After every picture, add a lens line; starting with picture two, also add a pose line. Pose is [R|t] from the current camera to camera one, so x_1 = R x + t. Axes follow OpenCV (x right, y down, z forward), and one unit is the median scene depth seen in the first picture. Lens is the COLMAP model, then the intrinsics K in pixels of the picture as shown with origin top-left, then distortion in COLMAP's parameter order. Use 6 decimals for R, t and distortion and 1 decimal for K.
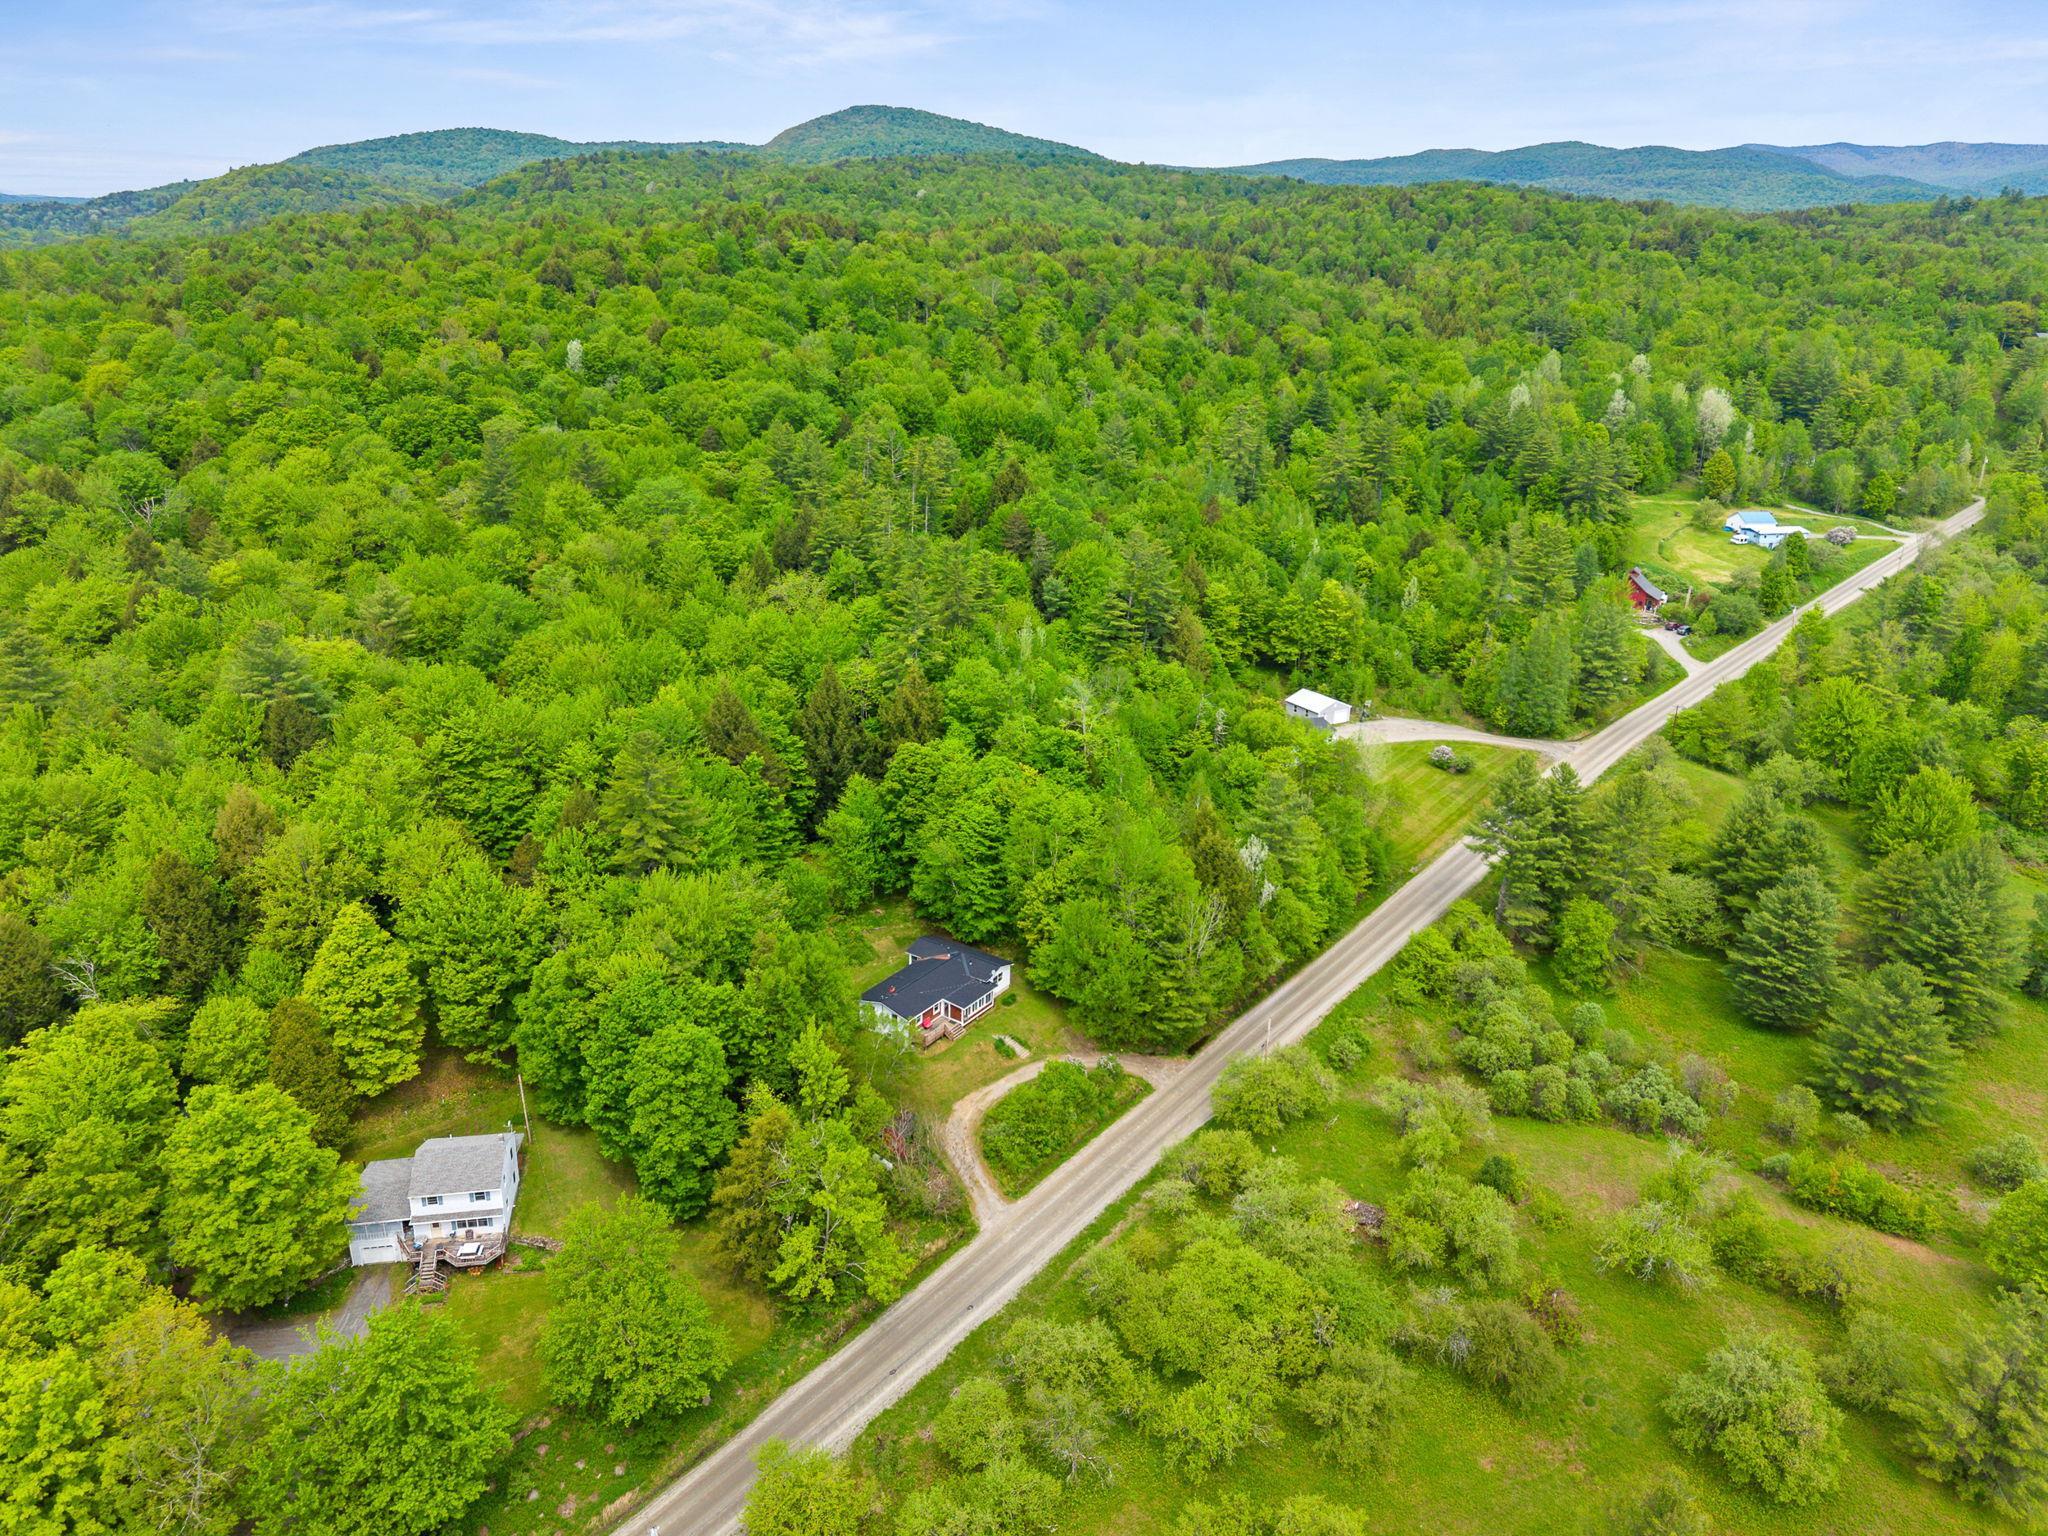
lens RADIAL K [[1382.8, 0, 998.9], [0, 1382.8, 720.3], [0, 0, 1]] dist [0.066580, -0.138809]
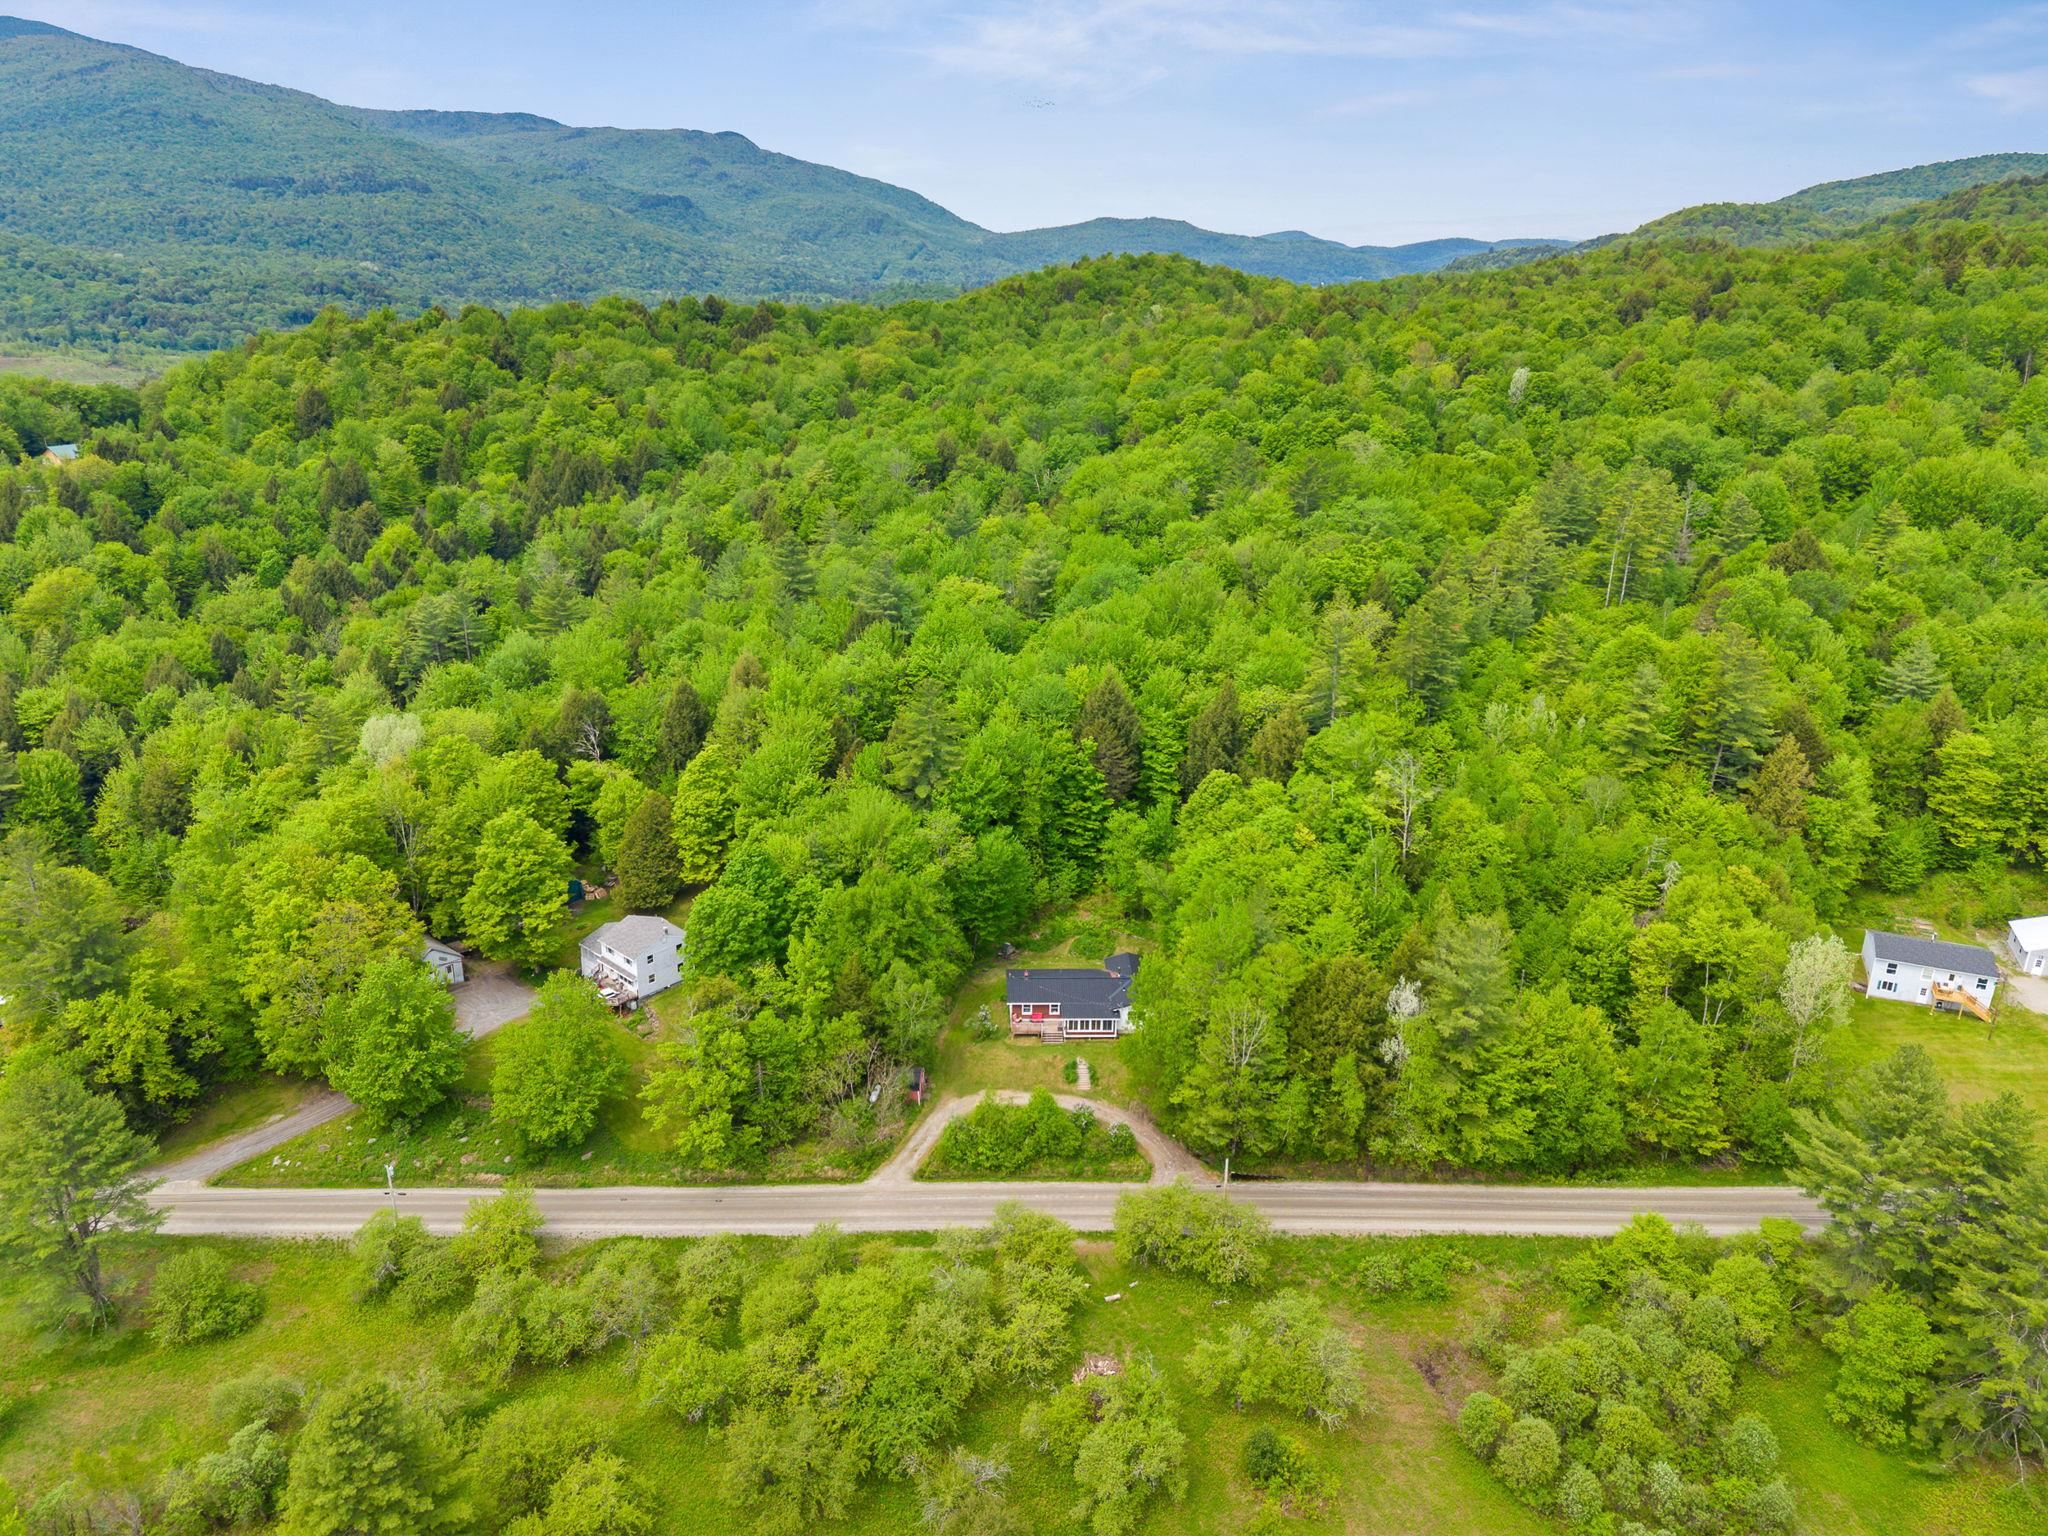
lens RADIAL K [[1364.8, 0, 1007.5], [0, 1364.8, 765.2], [0, 0, 1]] dist [0.023044, -0.027655]
pose [[0.604092, 0.261548, -0.752772, 0.586847], [-0.252214, 0.958800, 0.130732, -0.077150], [0.755951, 0.110885, 0.645169, 0.294713]]
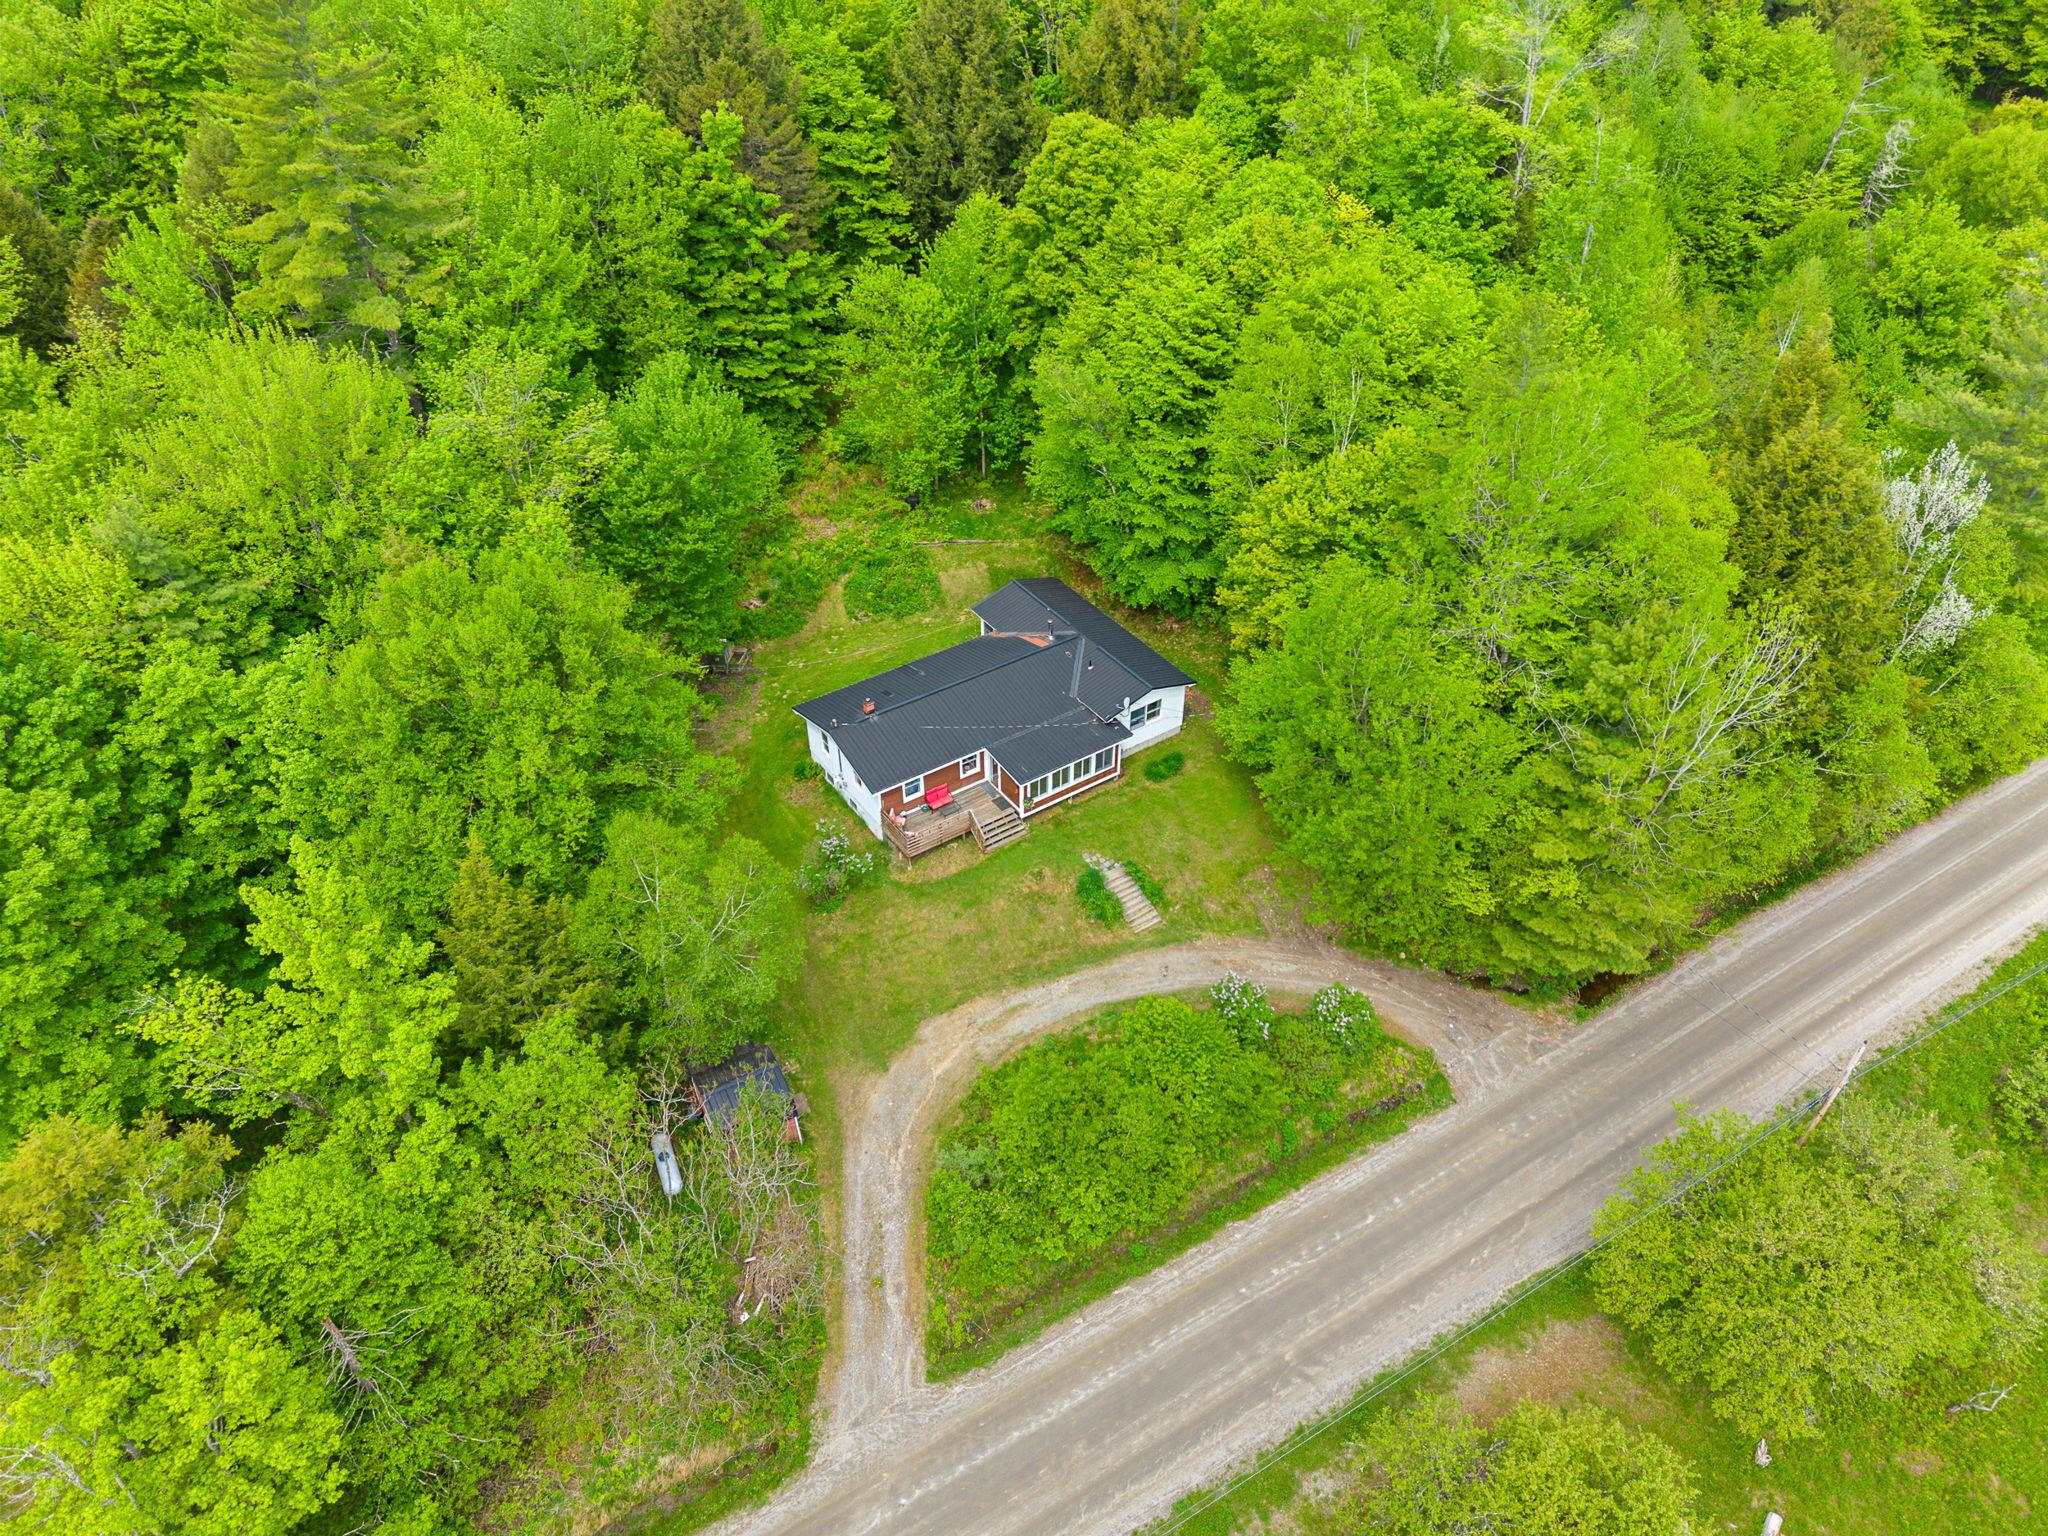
lens RADIAL K [[1360.5, 0, 1023.3], [0, 1360.5, 757.7], [0, 0, 1]] dist [0.041906, -0.045988]
pose [[0.940284, 0.197401, -0.277305, 0.078077], [-0.087714, 0.927672, 0.362947, 0.050980], [0.328894, -0.316950, 0.889591, 0.593964]]
